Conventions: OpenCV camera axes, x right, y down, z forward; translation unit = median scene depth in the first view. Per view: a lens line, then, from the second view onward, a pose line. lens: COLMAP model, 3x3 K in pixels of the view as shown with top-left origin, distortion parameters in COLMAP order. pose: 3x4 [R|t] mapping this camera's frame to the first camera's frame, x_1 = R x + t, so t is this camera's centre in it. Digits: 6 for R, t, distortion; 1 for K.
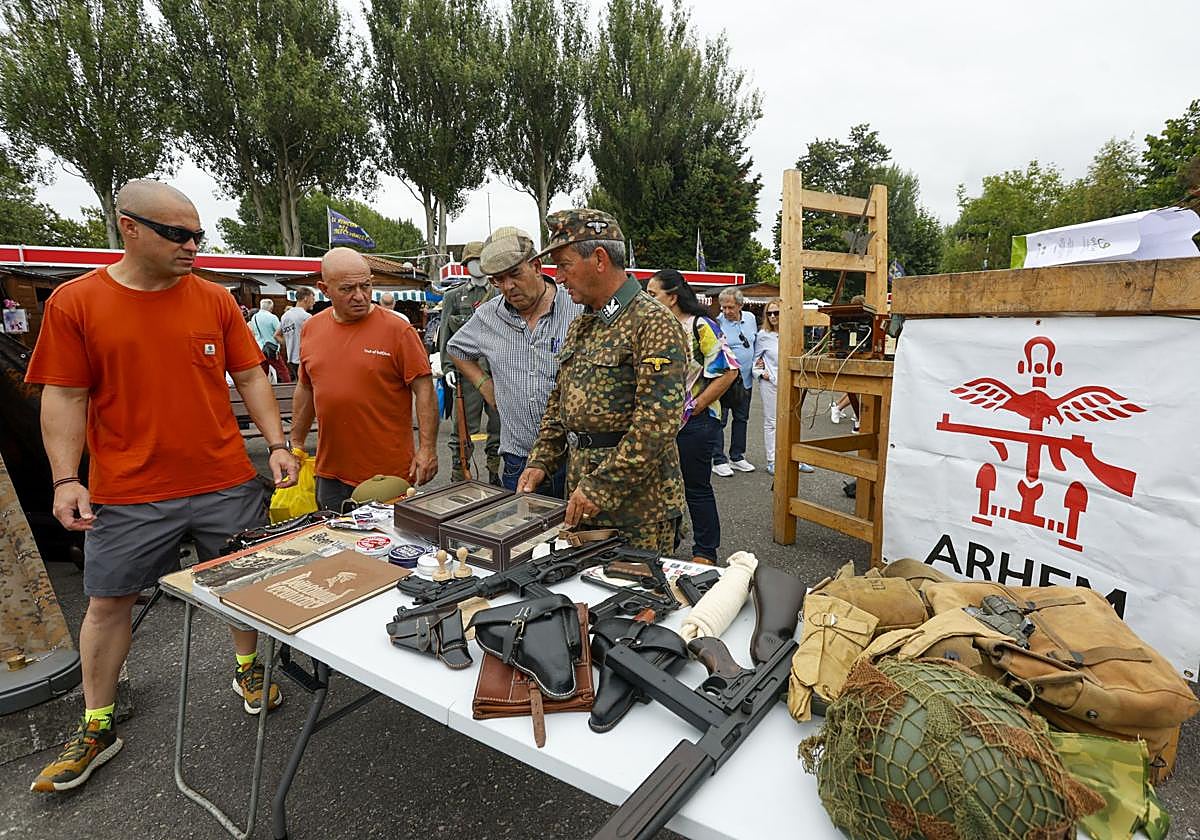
lens RADIAL K [[552.2, 0, 608.7], [0, 552.2, 411.6], [0, 0, 1]] dist [-0.011552, 0.003601]
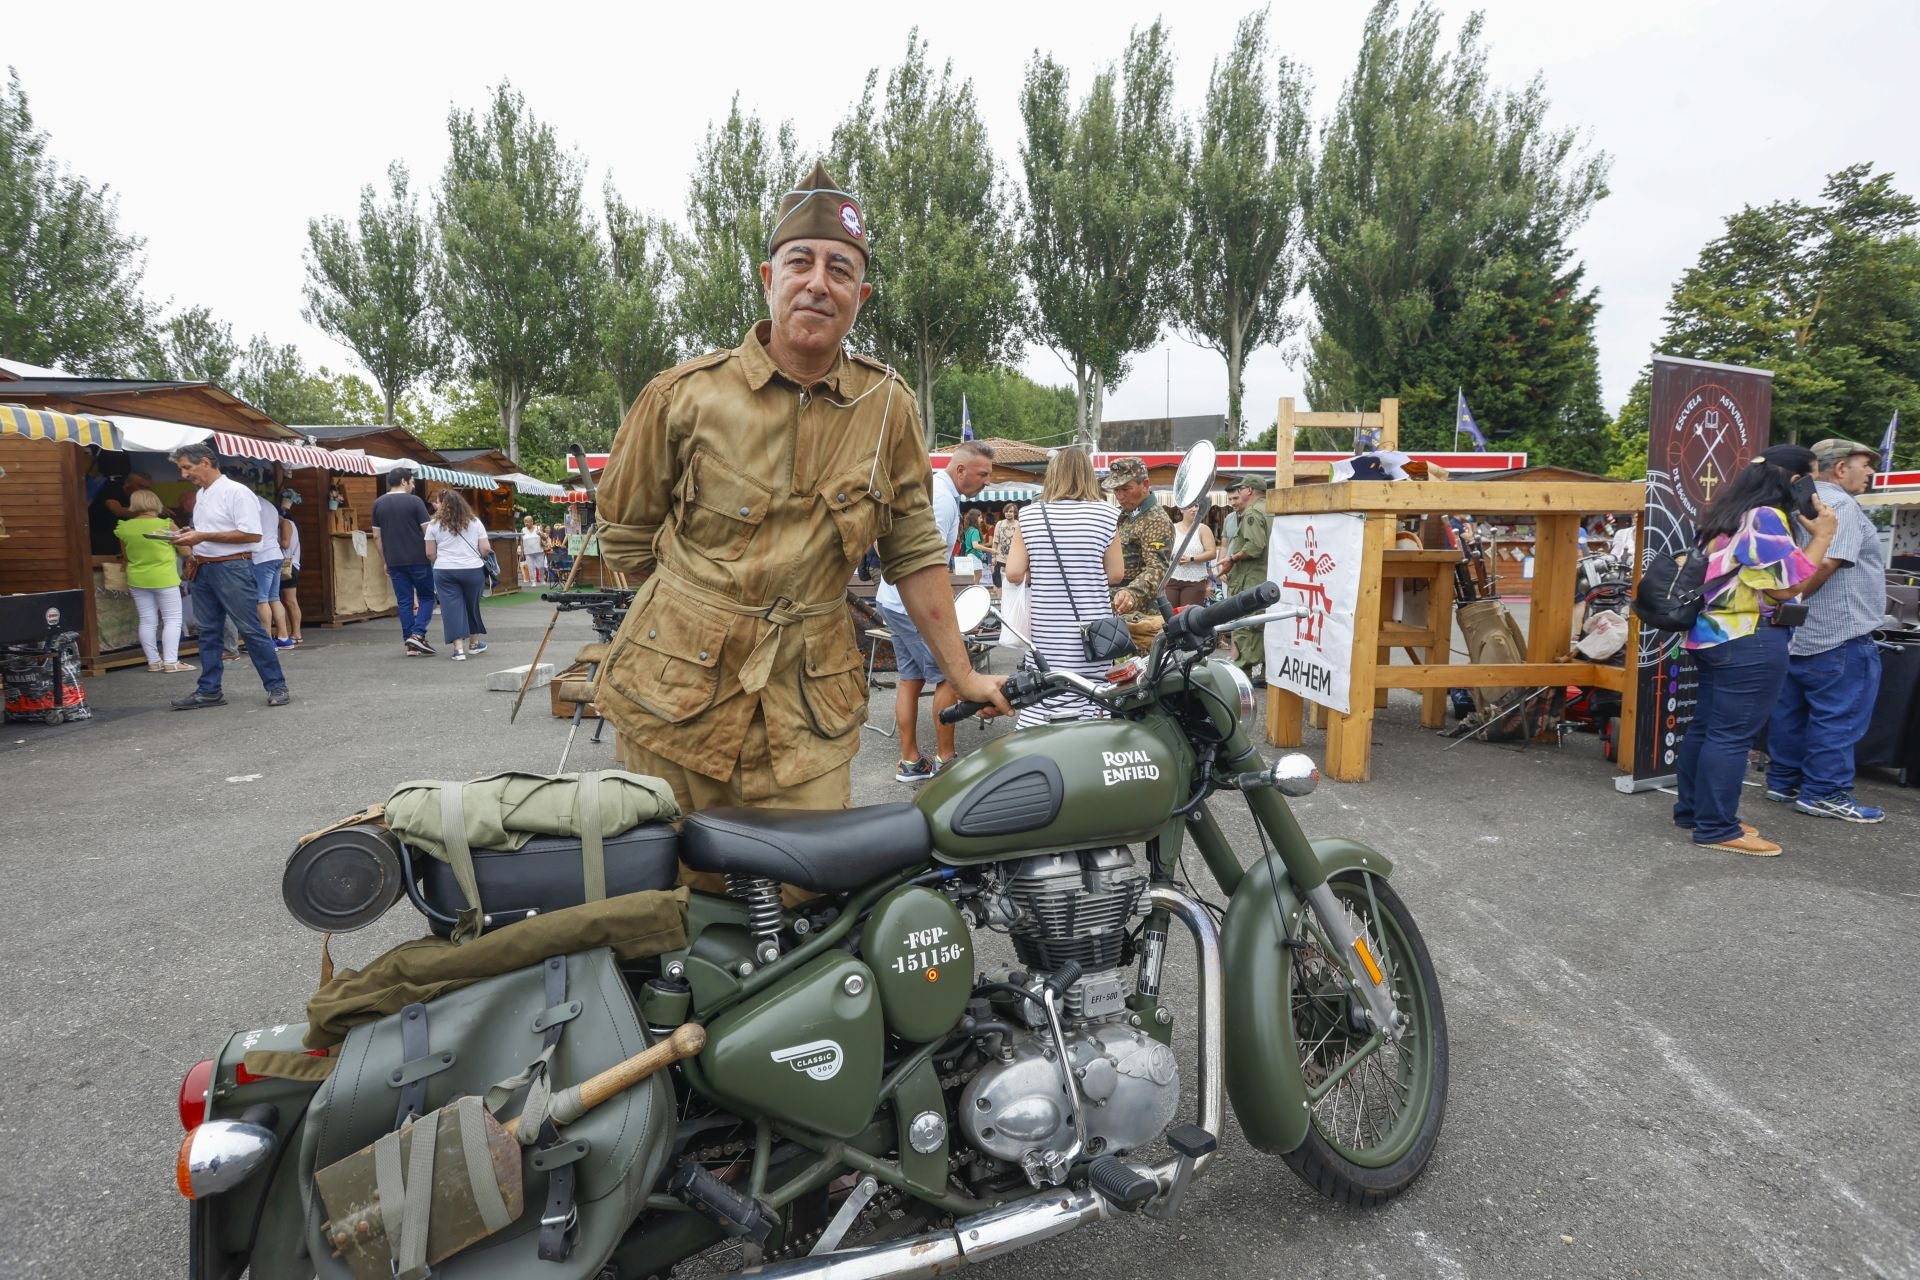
lens RADIAL K [[876.9, 0, 980.5], [0, 876.9, 638.1], [0, 0, 1]] dist [-0.017326, 0.008319]
pose [[0.901727, 0.054829, -0.428815, 0.101241], [-0.070209, 0.997329, -0.020117, 0.031965], [0.426566, 0.048246, 0.903169, -0.175809]]
